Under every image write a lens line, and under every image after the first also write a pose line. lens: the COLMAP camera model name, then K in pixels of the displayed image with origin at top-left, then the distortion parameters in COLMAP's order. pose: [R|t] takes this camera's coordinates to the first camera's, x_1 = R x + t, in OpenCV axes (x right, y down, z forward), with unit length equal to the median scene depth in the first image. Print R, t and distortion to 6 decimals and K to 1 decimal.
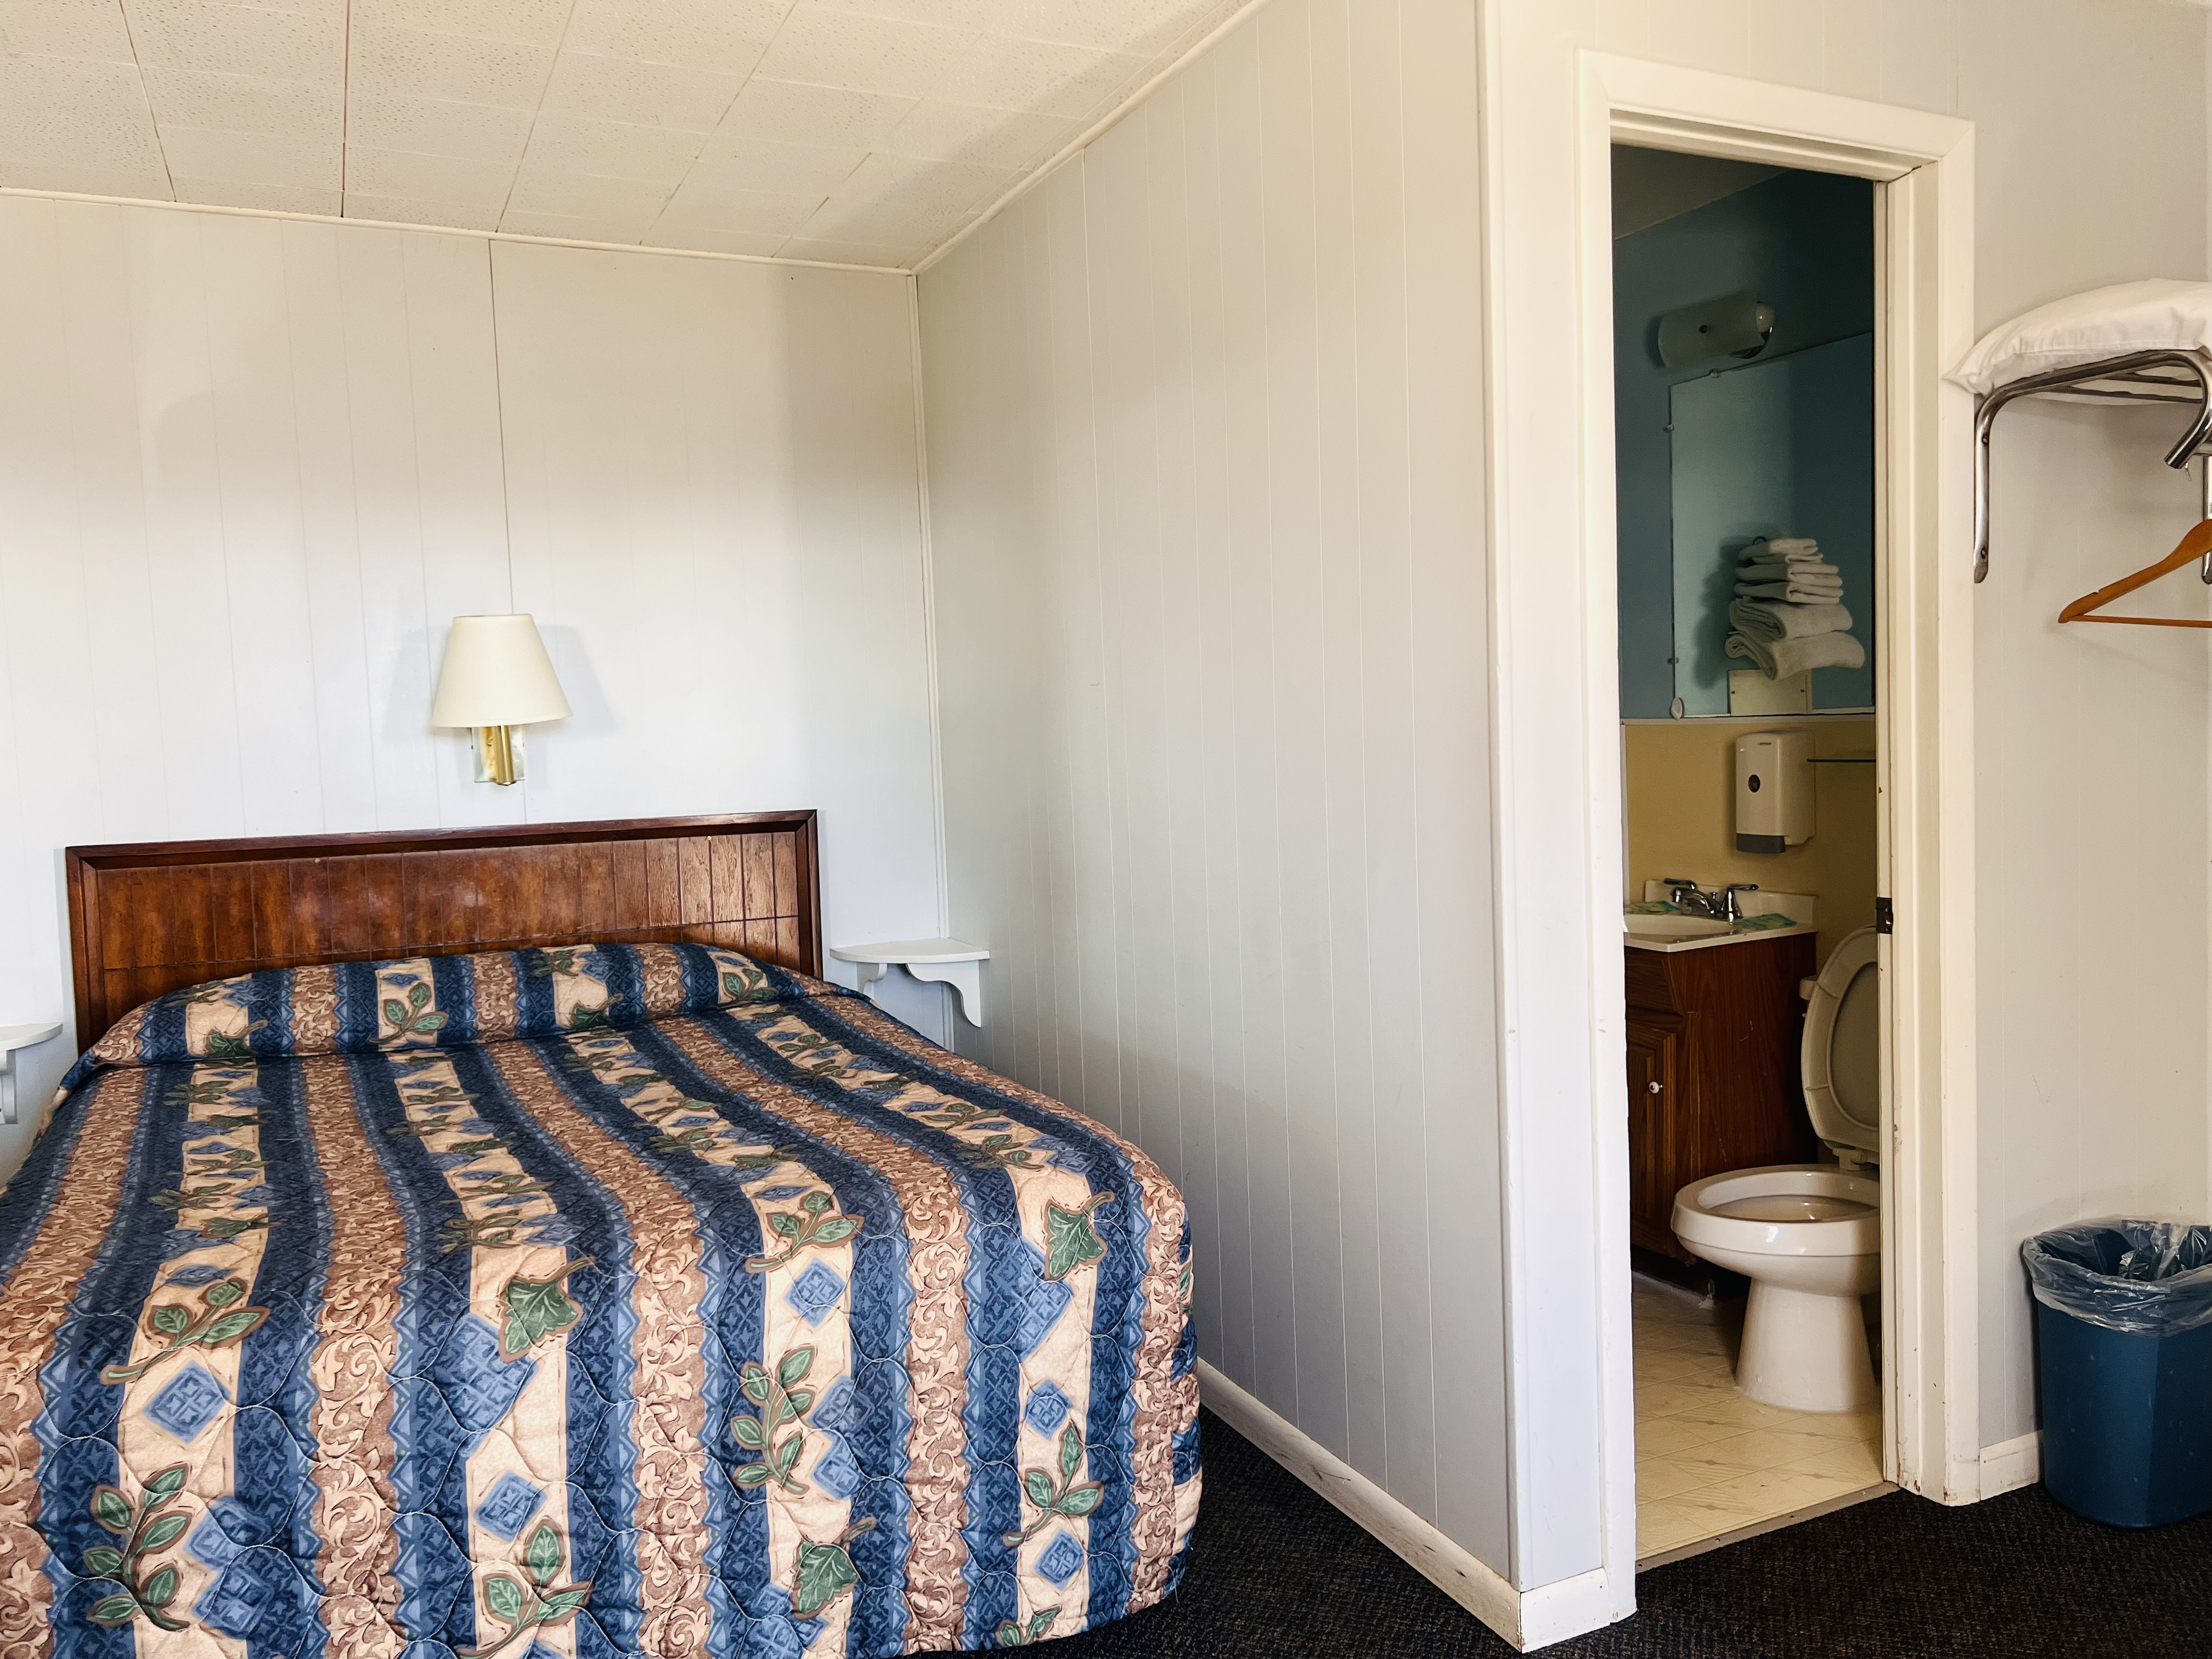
lens RADIAL K [[1631.9, 0, 1129.5], [0, 1631.9, 820.4], [0, 0, 1]] dist [0.049579, -0.056313]
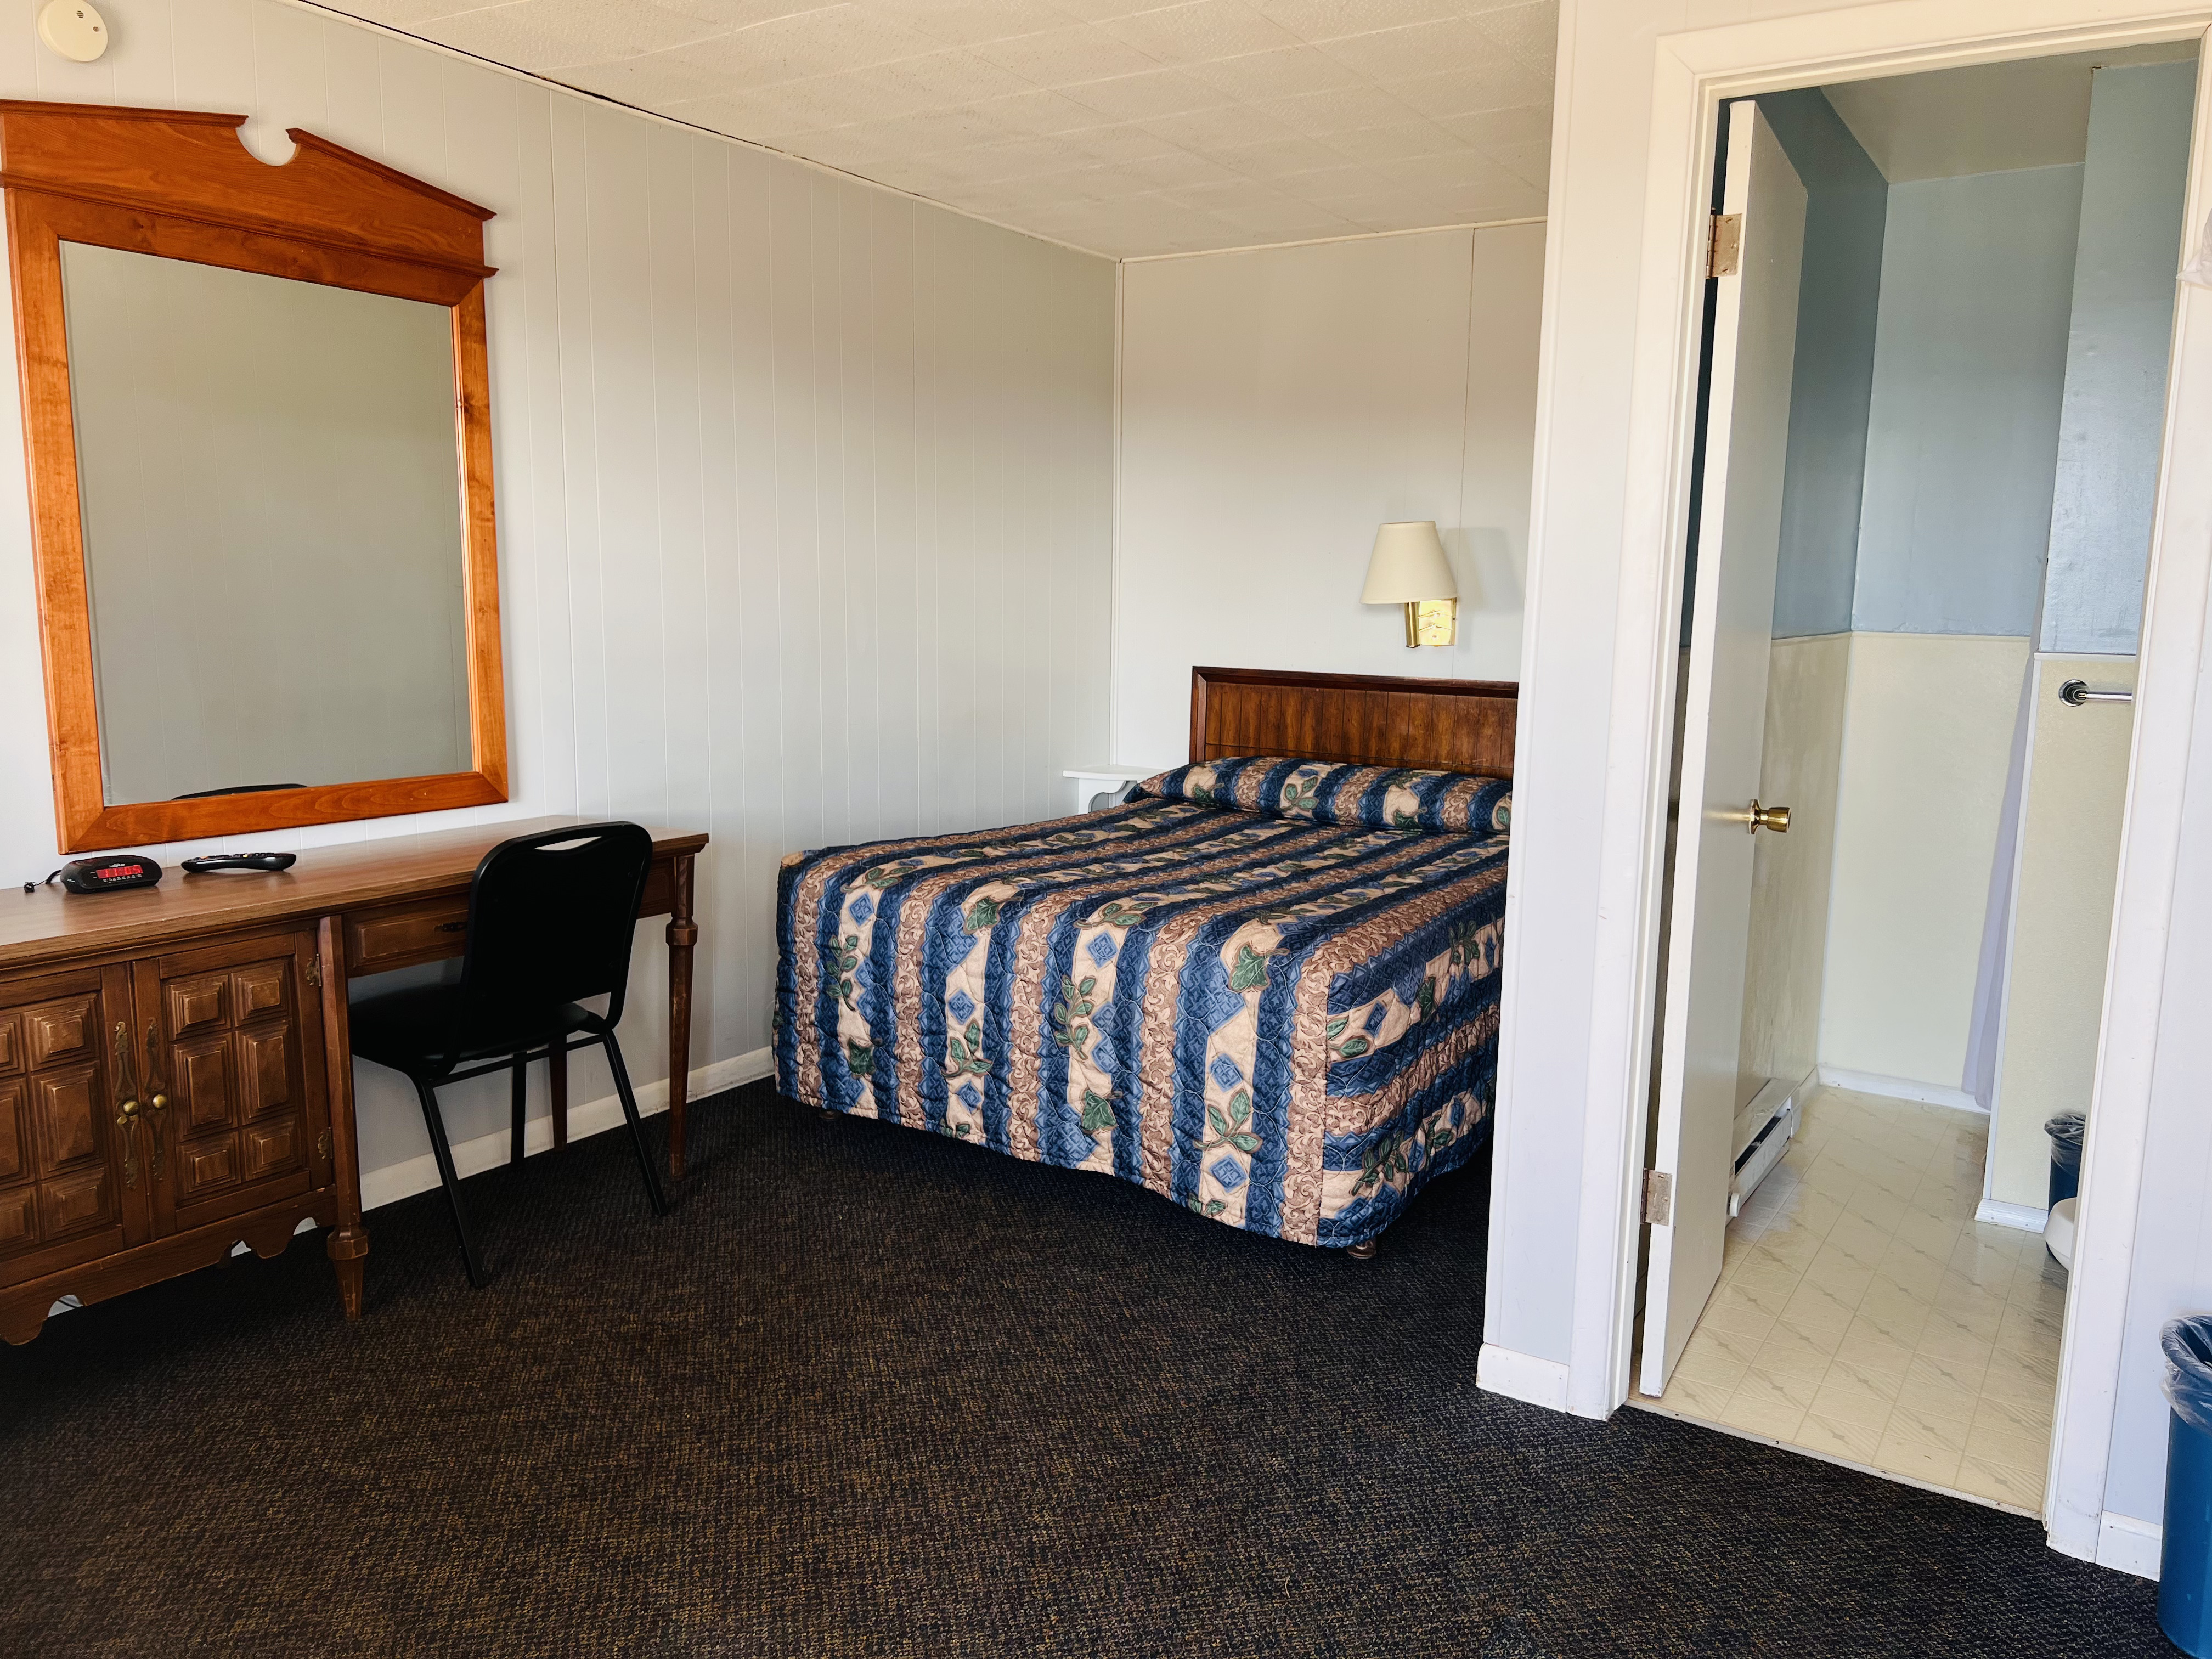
lens RADIAL K [[1631.9, 0, 1089.2], [0, 1631.9, 811.9], [0, 0, 1]] dist [0.049579, -0.056313]
pose [[0.531710, 0.158024, -0.832054, 1.112420], [-0.093234, 0.987389, 0.127946, -0.062154], [0.841779, 0.009546, 0.539738, 0.074943]]
